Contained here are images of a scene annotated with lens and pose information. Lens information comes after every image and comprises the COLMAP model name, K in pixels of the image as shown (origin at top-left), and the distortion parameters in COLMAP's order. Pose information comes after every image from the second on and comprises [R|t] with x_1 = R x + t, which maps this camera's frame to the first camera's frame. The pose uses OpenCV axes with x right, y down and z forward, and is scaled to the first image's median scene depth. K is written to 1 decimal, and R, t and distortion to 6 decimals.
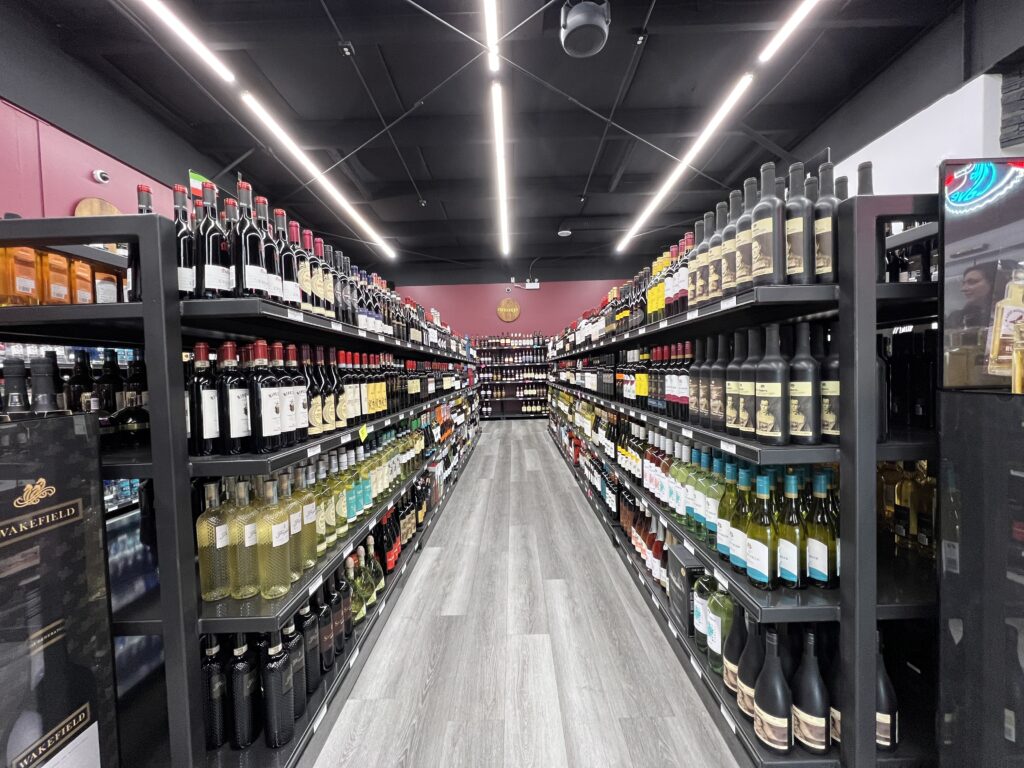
lens RADIAL K [[408.9, 0, 515.5], [0, 408.9, 384.3], [0, 0, 1]] dist [0.001478, 0.000083]
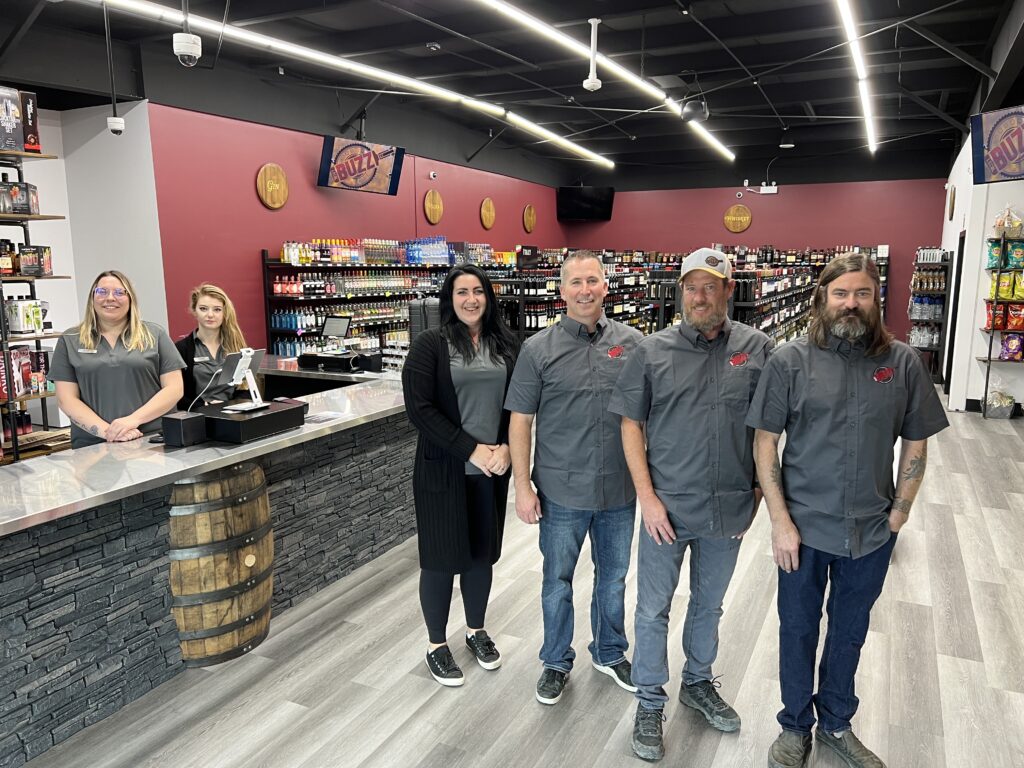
lens RADIAL K [[775.0, 0, 512.7], [0, 775.0, 385.9], [0, 0, 1]] dist [0.002080, 0.000190]
pose [[0.895242, 0.100708, -0.434050, 0.773873], [-0.041307, 0.988686, 0.144199, -0.121060], [0.443662, -0.111164, 0.889273, -1.817682]]
